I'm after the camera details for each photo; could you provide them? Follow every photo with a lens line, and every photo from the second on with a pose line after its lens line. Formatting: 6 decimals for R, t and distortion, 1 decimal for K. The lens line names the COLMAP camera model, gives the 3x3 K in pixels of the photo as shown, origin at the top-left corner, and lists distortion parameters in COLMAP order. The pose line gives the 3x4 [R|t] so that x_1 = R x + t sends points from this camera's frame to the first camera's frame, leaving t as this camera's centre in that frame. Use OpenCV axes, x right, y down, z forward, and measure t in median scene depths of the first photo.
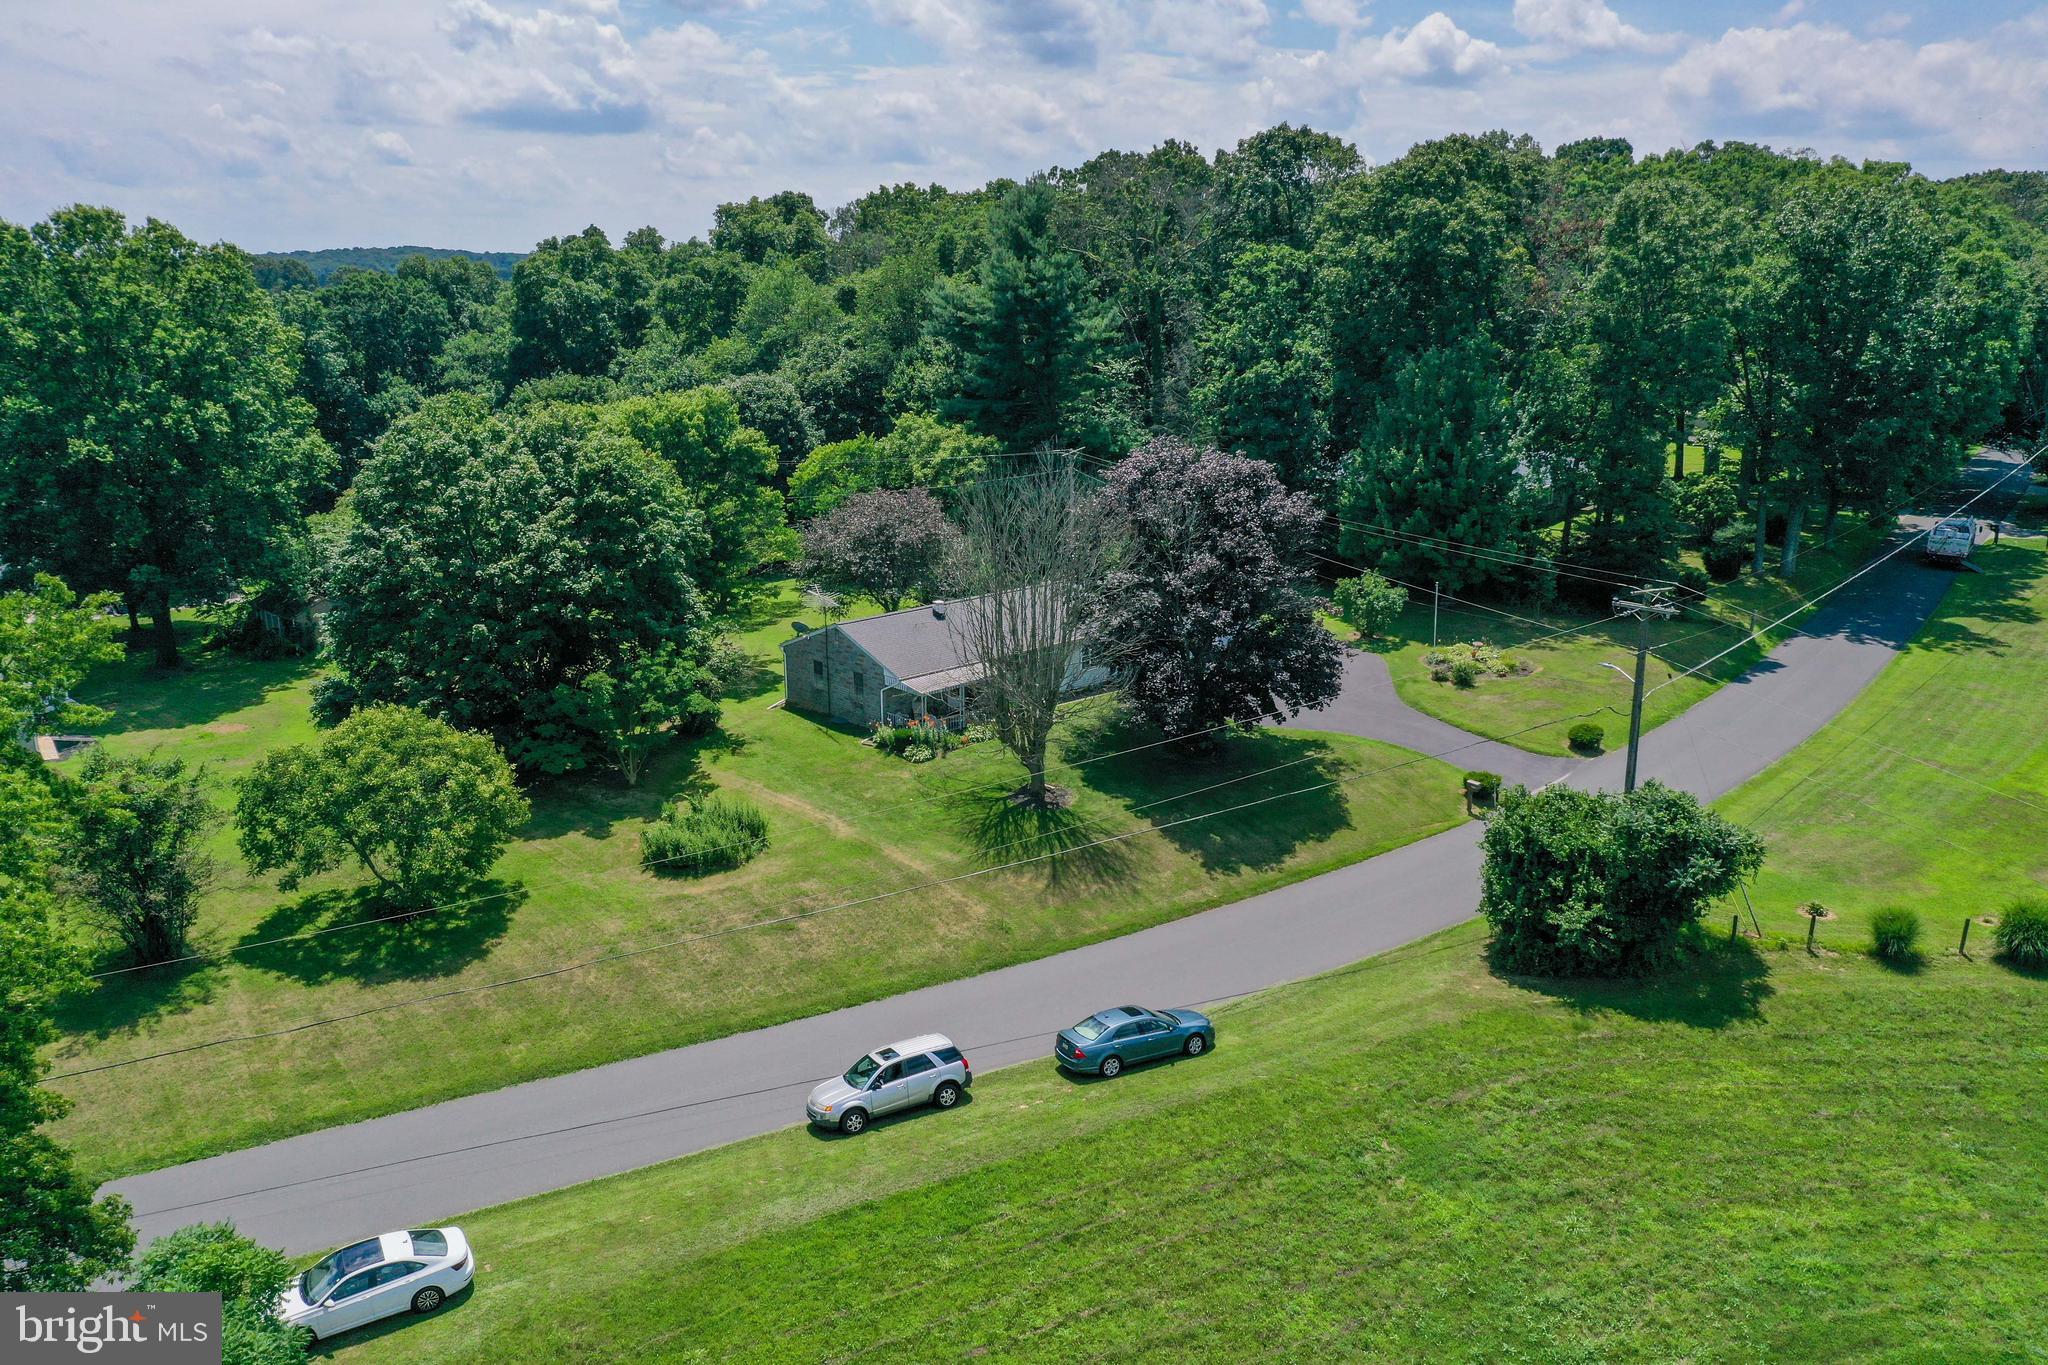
lens RADIAL K [[1605.2, 0, 1019.2], [0, 1605.2, 698.8], [0, 0, 1]] dist [0.002967, 0.009294]
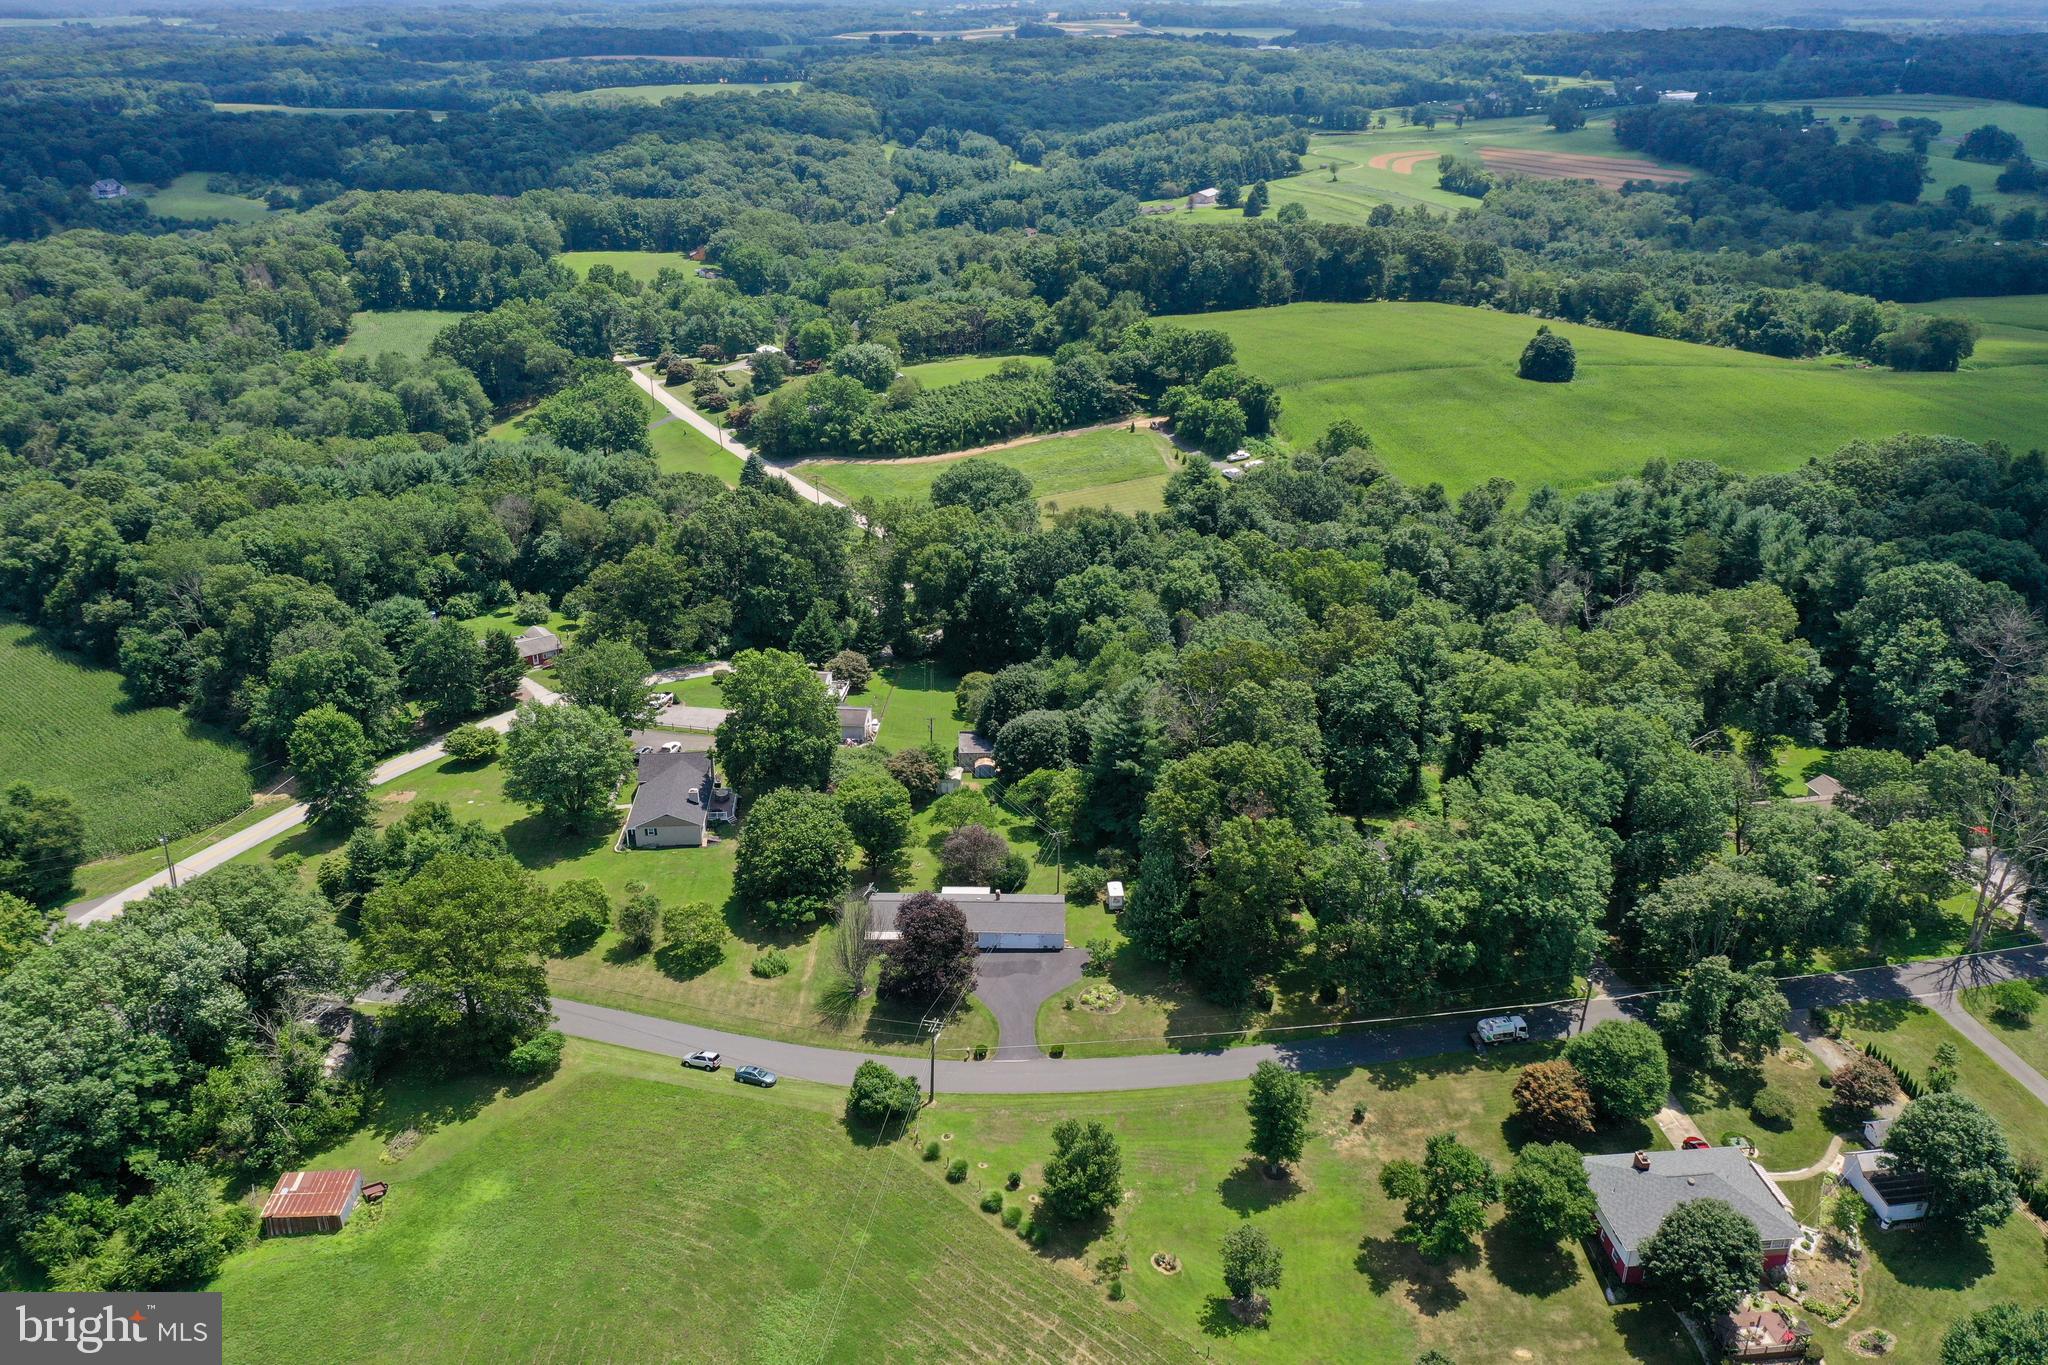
lens RADIAL K [[1616.0, 0, 1024.0], [0, 1616.0, 682.5], [0, 0, 1]] dist [0.006798, 0.001344]
pose [[0.710786, 0.289811, -0.640931, 2.131137], [-0.187144, 0.956253, 0.224849, -1.309990], [0.678056, -0.039873, 0.733928, -1.071468]]
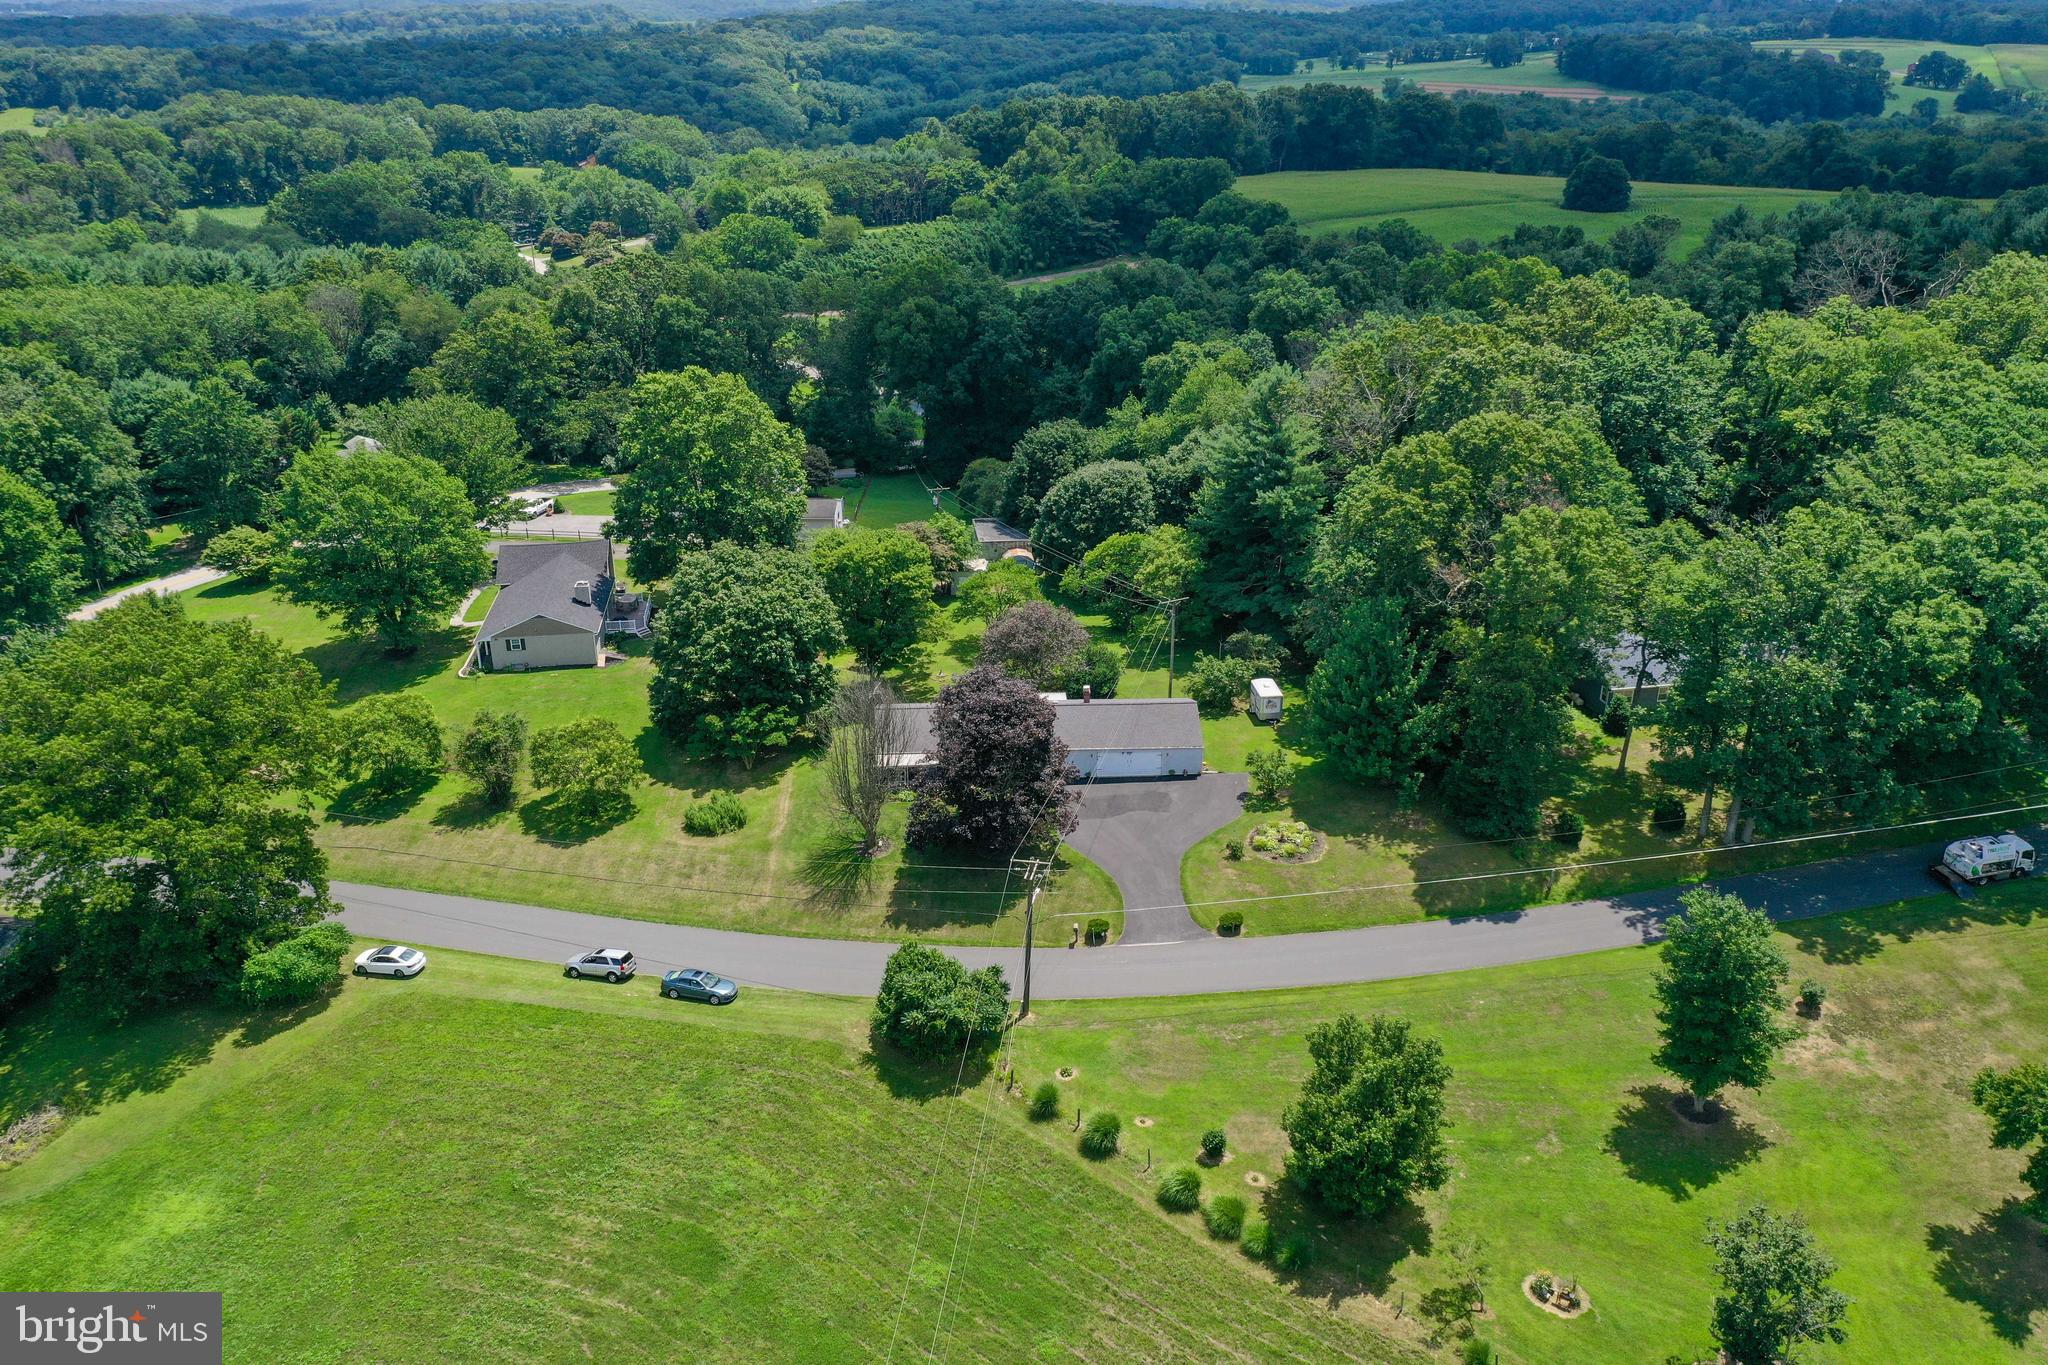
lens RADIAL K [[1605.2, 0, 1019.2], [0, 1605.2, 698.8], [0, 0, 1]] dist [0.002967, 0.009294]
pose [[0.751293, 0.270361, -0.602050, 1.222008], [-0.170168, 0.960751, 0.219090, -0.541734], [0.637654, -0.062151, 0.767812, -0.271376]]
